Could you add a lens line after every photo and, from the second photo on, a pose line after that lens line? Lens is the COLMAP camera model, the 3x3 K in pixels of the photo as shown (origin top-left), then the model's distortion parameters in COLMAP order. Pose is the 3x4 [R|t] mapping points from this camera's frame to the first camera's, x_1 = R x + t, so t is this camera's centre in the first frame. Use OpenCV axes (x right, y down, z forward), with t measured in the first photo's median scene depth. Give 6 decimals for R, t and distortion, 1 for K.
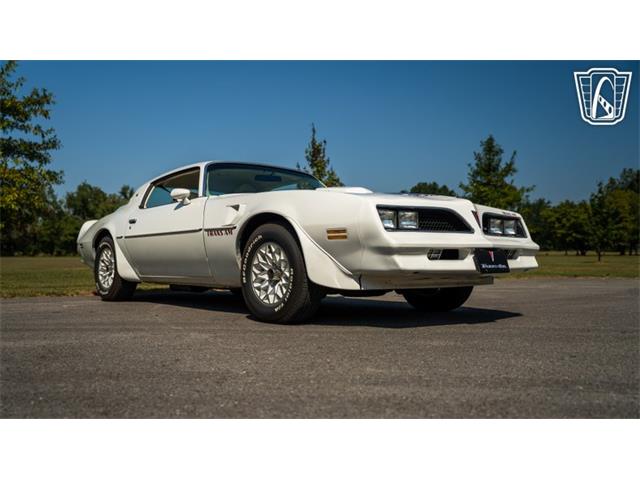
lens RADIAL K [[621.3, 0, 318.7], [0, 621.3, 241.7], [0, 0, 1]] dist [-0.011609, 0.018559]
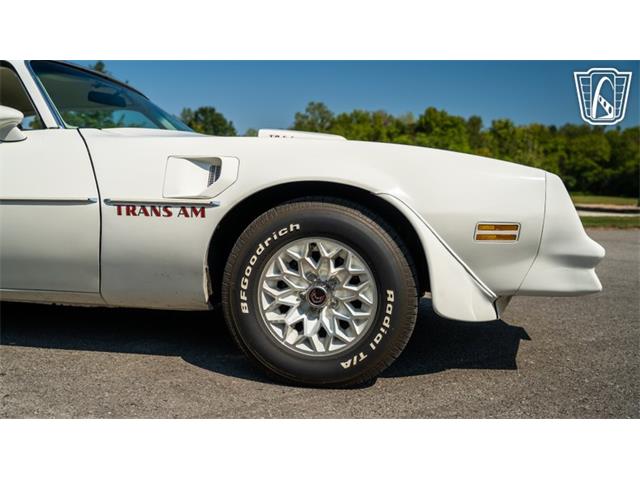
lens RADIAL K [[621.3, 0, 318.7], [0, 621.3, 241.7], [0, 0, 1]] dist [-0.011609, 0.018559]
pose [[0.772249, -0.032512, 0.634488, -0.401108], [-0.037475, 0.994620, 0.096578, -0.045538], [-0.634214, -0.098360, 0.766875, 0.579880]]
